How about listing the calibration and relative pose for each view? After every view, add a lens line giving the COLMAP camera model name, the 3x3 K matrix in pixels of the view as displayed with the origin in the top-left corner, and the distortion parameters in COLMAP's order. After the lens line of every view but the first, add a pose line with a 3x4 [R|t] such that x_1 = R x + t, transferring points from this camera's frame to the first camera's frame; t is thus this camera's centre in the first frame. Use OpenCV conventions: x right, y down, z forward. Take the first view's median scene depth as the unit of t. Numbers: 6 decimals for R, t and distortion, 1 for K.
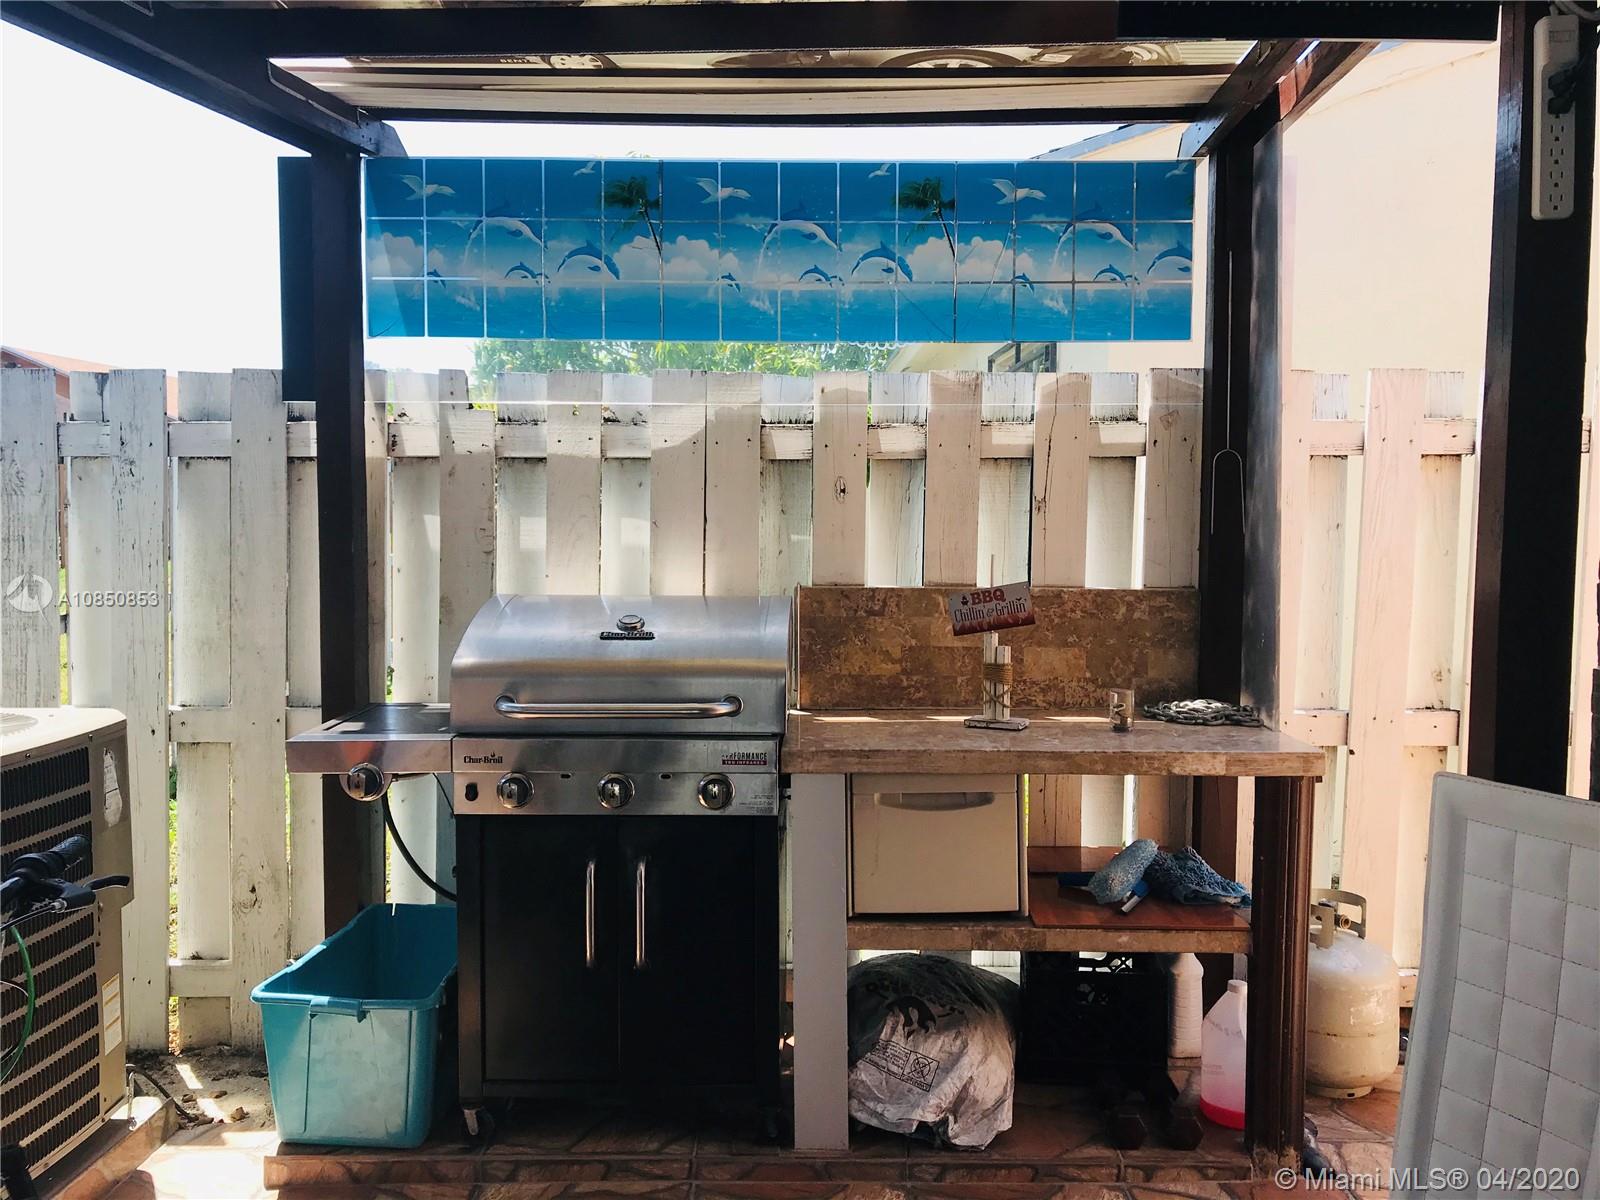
lens RADIAL K [[1318.9, 0, 797.1], [0, 1318.9, 590.0], [0, 0, 1]] dist [0.033893, -0.007766]
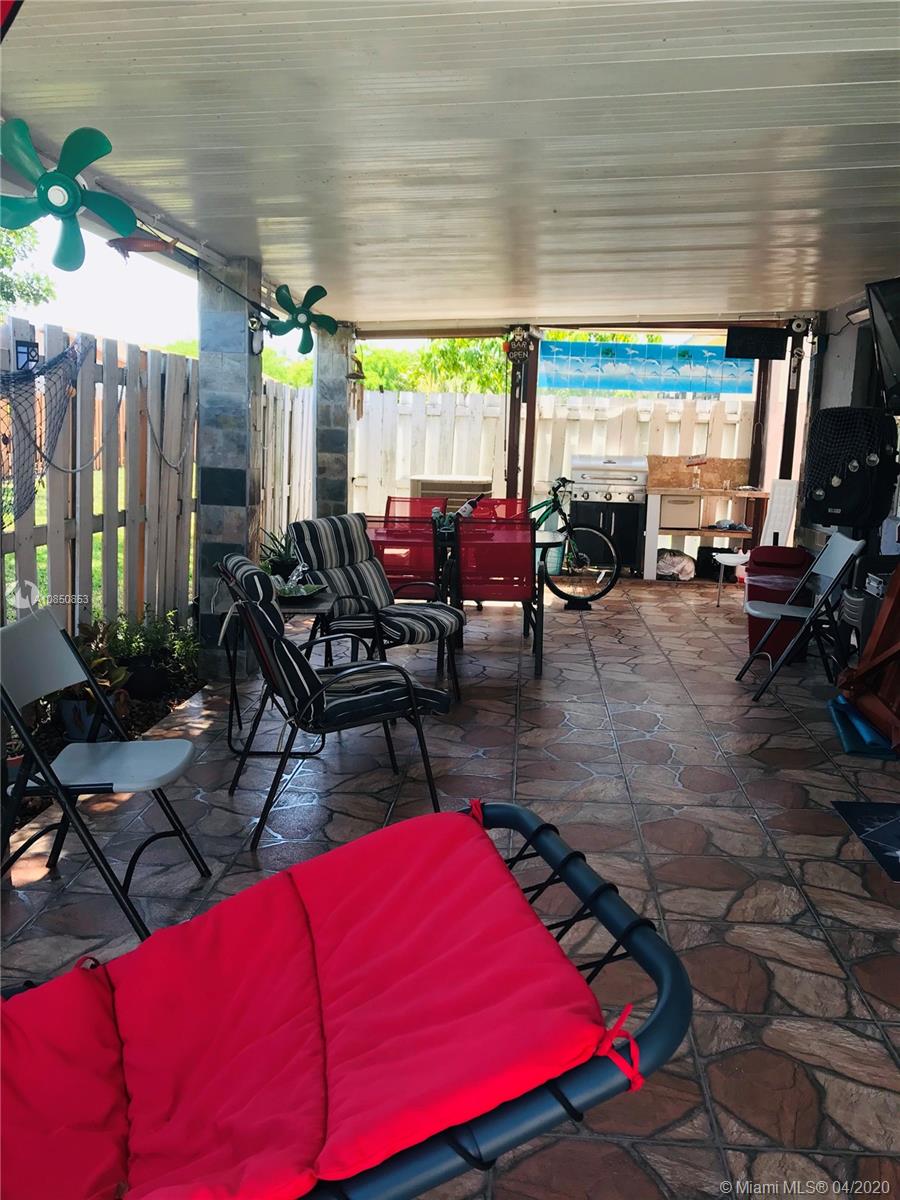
lens RADIAL K [[989.1, 0, 459.8], [0, 989.1, 599.4], [0, 0, 1]] dist [0.033893, -0.007766]
pose [[0.996350, 0.044151, -0.073055, -0.313882], [-0.037582, 0.995324, 0.088981, 0.182217], [0.076642, -0.085911, 0.993351, -1.991167]]
